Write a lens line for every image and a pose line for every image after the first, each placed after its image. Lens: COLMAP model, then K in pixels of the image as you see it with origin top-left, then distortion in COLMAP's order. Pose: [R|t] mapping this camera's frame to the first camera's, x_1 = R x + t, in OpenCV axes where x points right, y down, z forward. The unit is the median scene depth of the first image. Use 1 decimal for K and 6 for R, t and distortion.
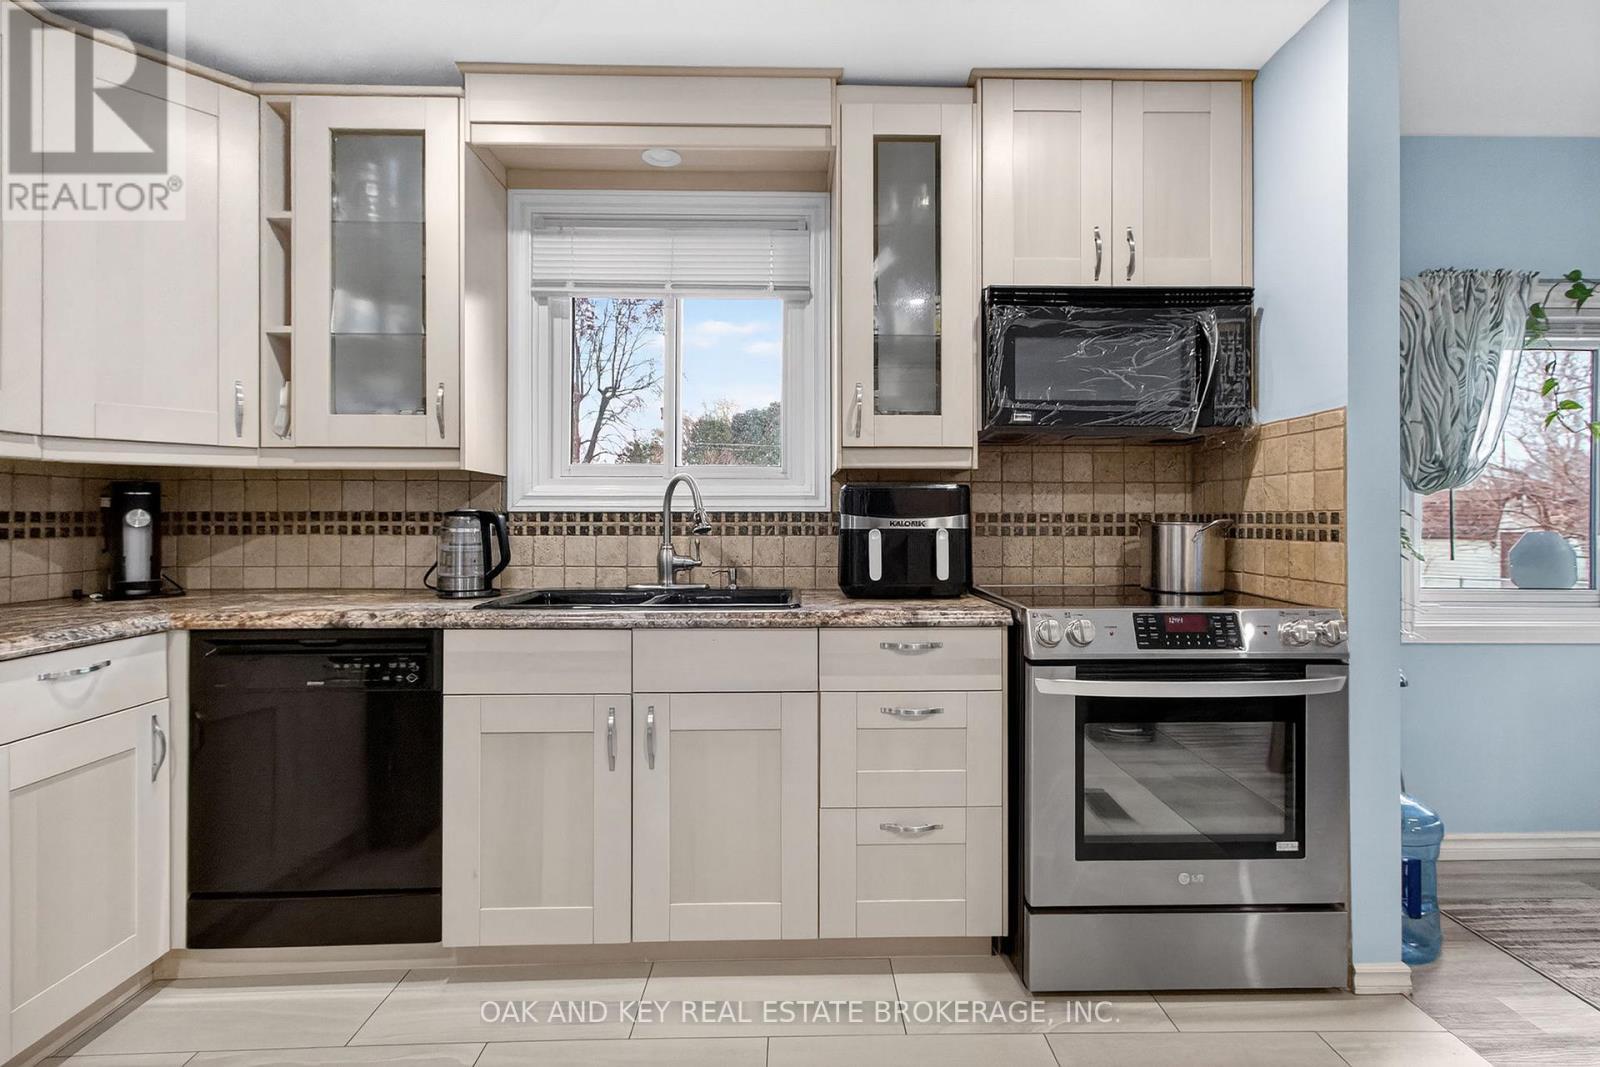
lens RADIAL K [[756.9, 0, 805.0], [0, 756.9, 516.0], [0, 0, 1]] dist [0.002985, -0.000222]
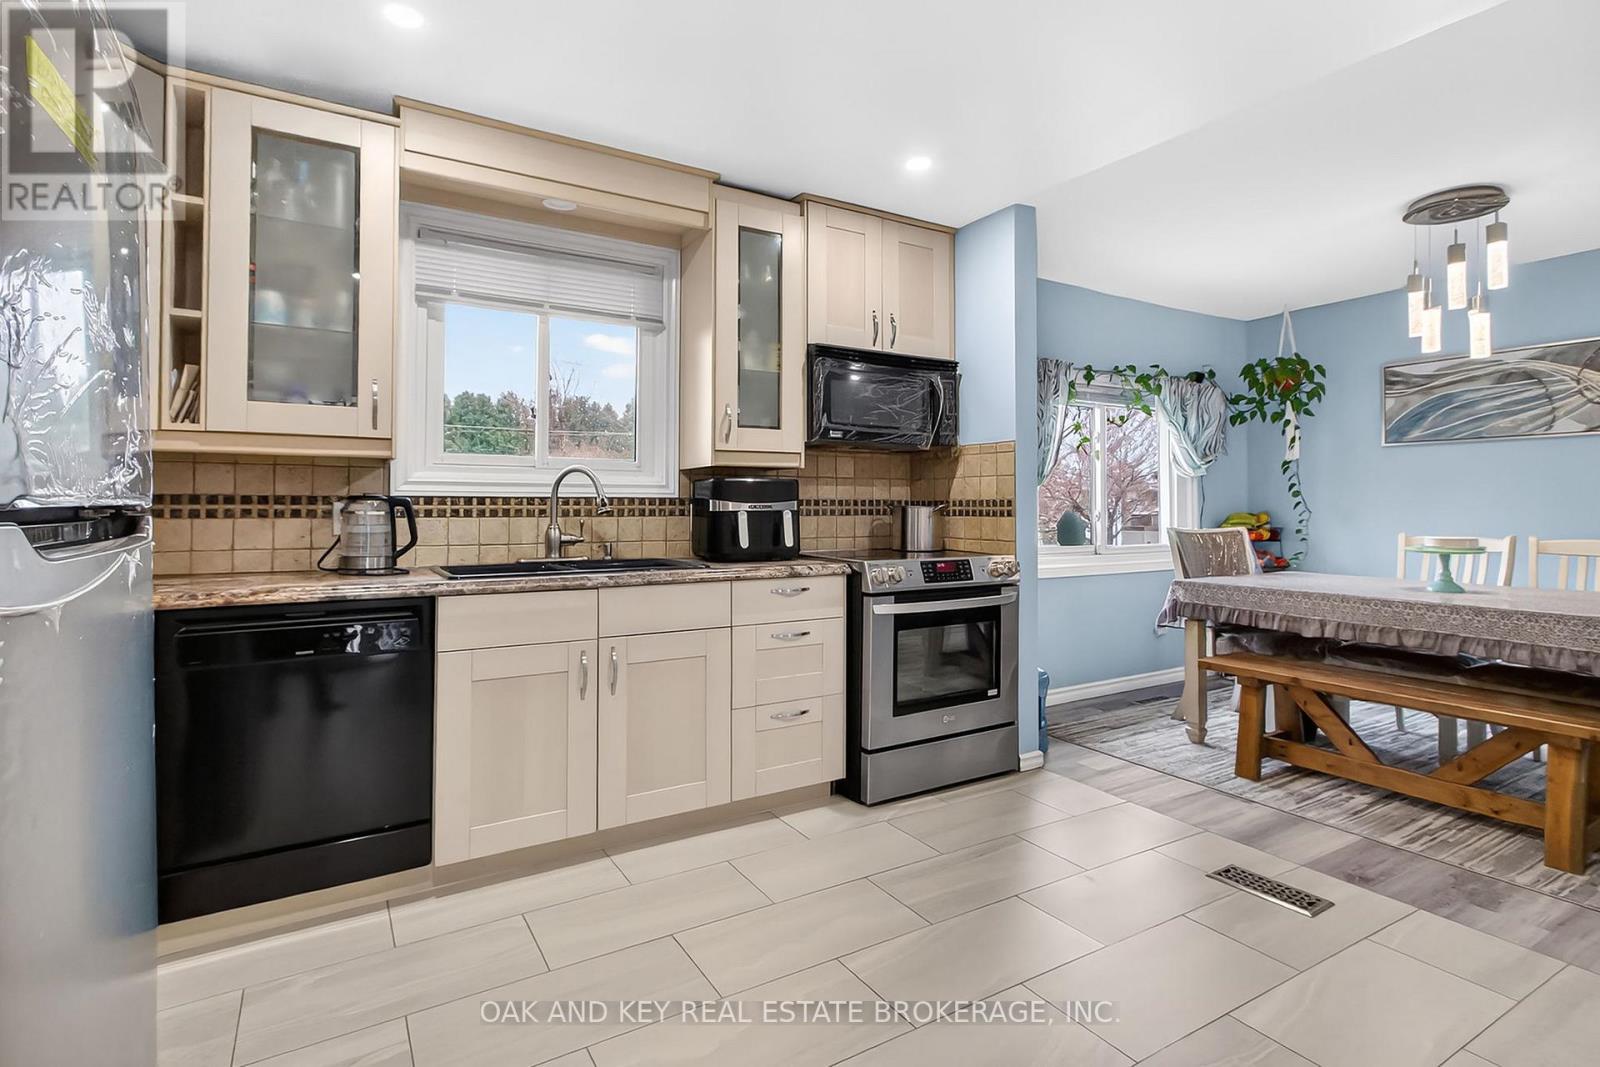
lens RADIAL K [[721.0, 0, 805.2], [0, 721.0, 486.8], [0, 0, 1]] dist [-0.013560, 0.000222]
pose [[0.886690, 0.012324, 0.462200, -0.399425], [-0.003991, 0.999811, -0.019002, -0.001836], [-0.462348, 0.015004, 0.886572, -0.210352]]
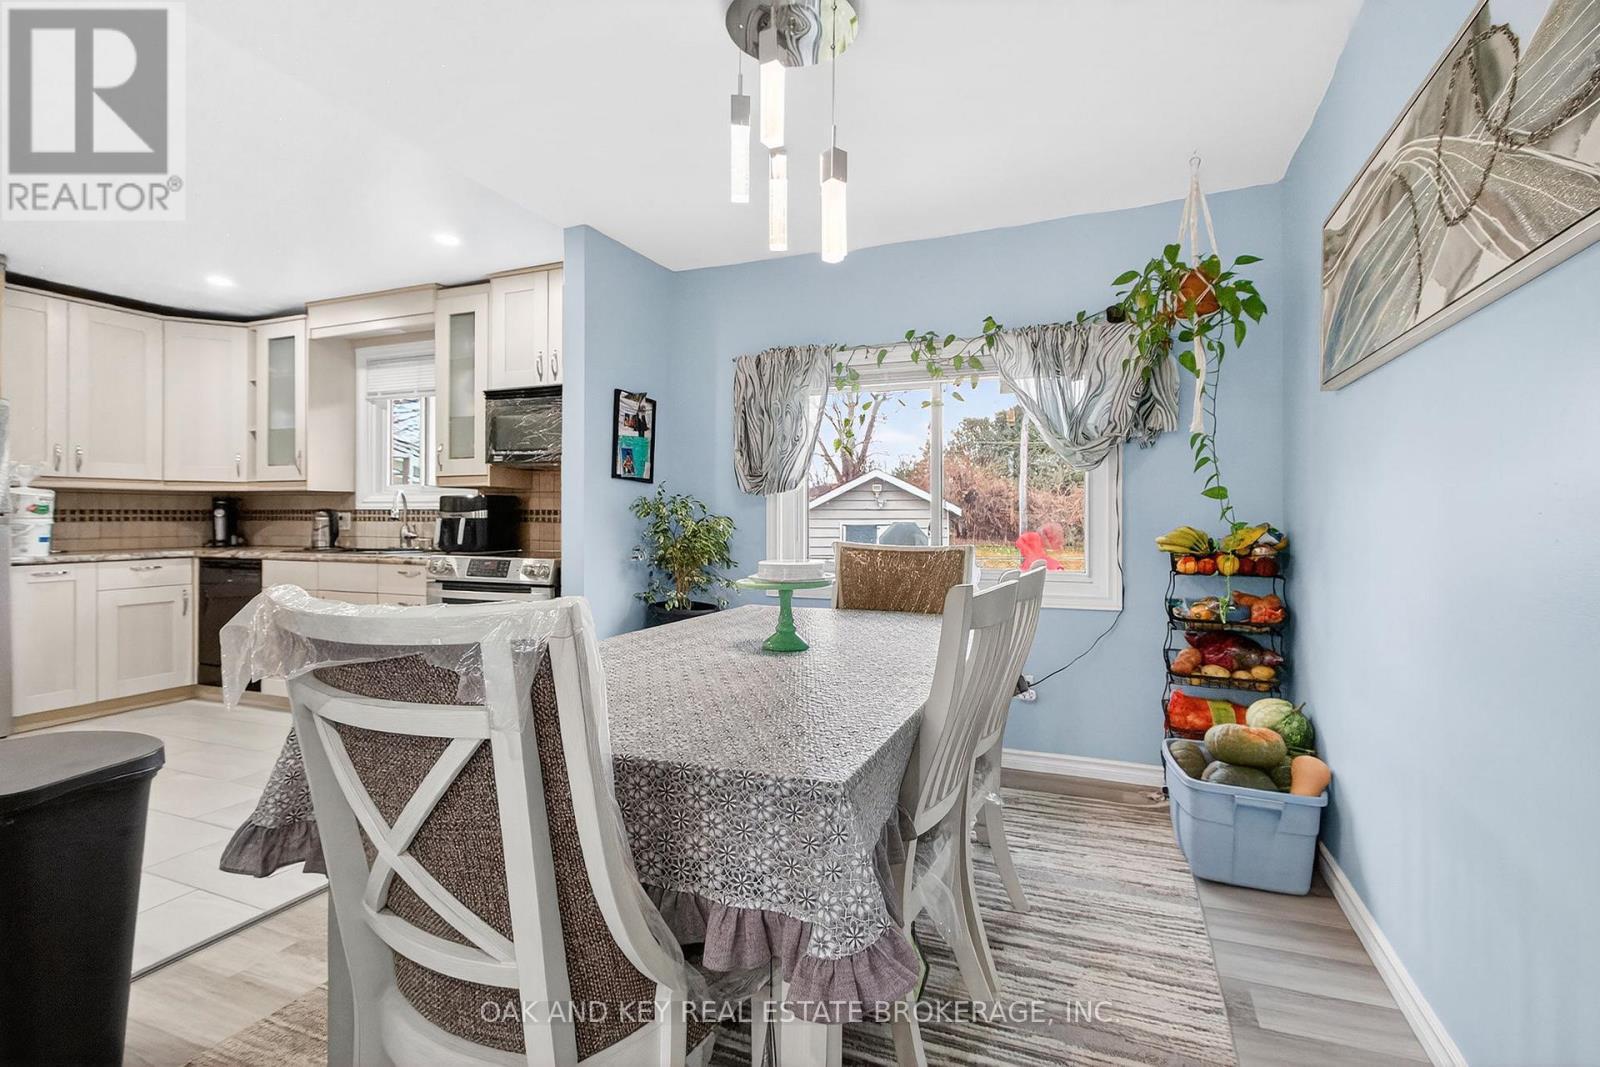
lens RADIAL K [[753.1, 0, 814.8], [0, 753.1, 513.0], [0, 0, 1]] dist [-0.002372, 0.000653]
pose [[0.919520, -0.000930, -0.393041, 1.734415], [0.001246, 0.999999, 0.000550, 0.004749], [0.393040, -0.000995, 0.919521, -0.409832]]
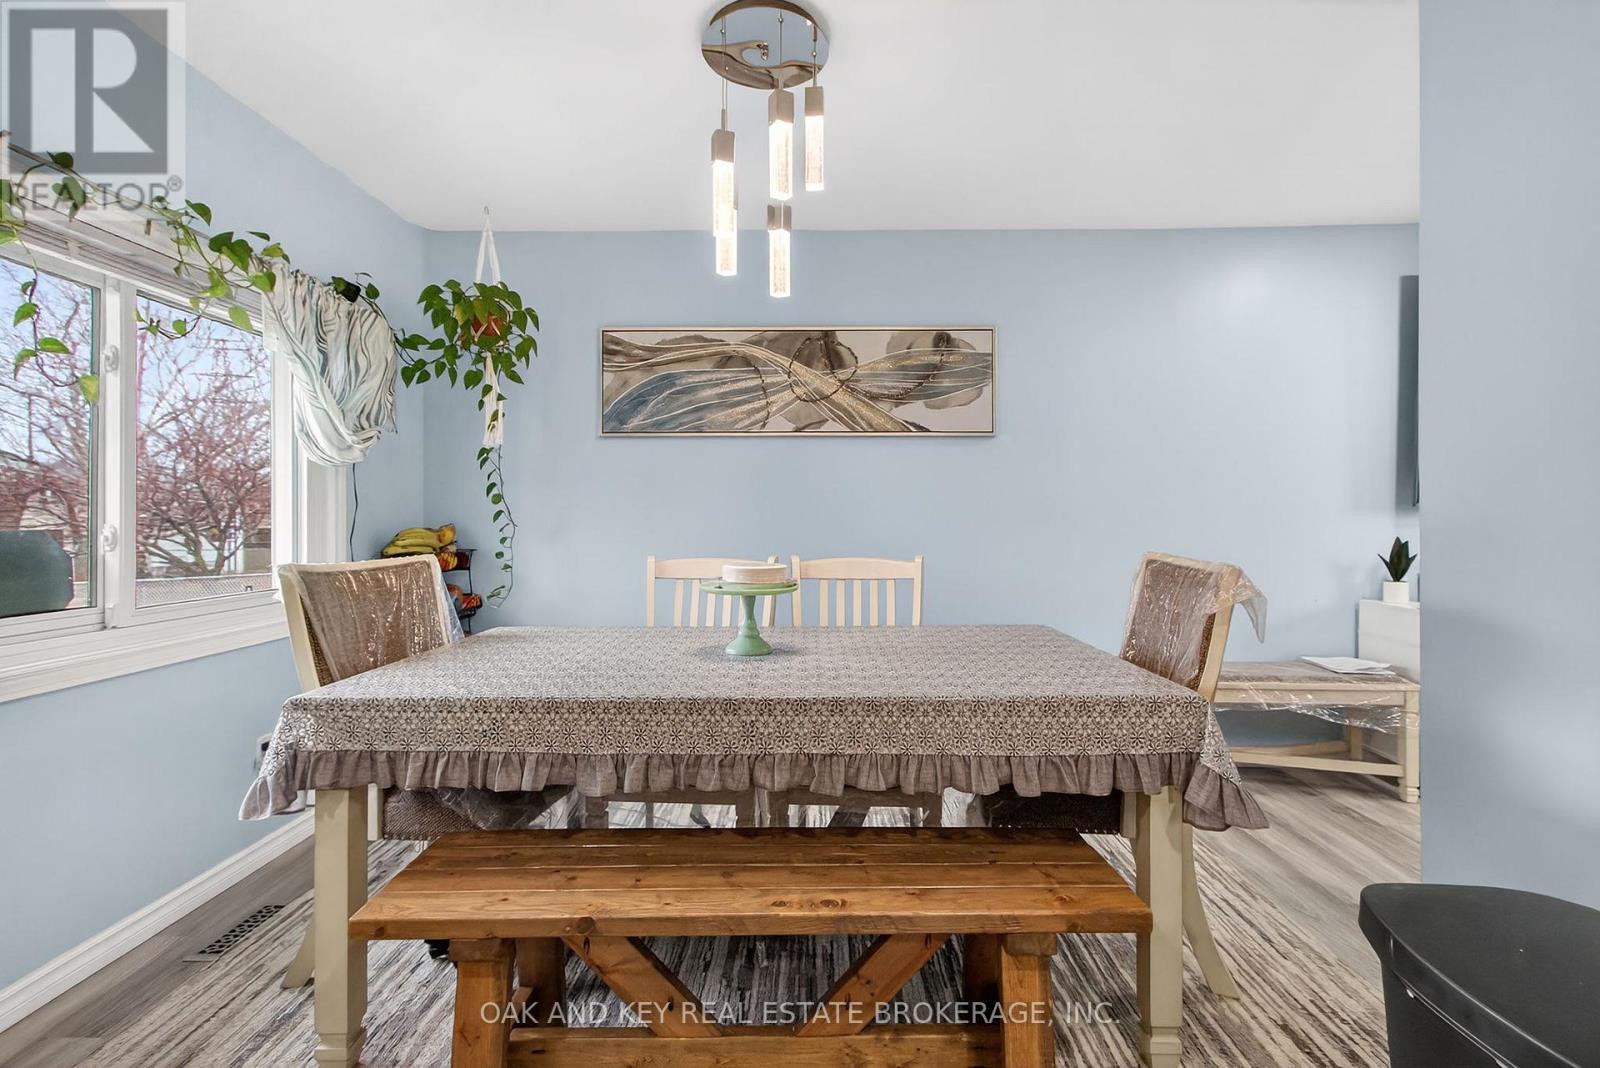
lens RADIAL K [[821.5, 0, 800.2], [0, 821.5, 518.6], [0, 0, 1]] dist [0.001468, 0.028523]
pose [[0.080613, -0.002036, 0.996743, 0.320124], [-0.005377, 0.999982, 0.002477, 0.005257], [-0.996731, -0.005559, 0.080601, 0.282645]]
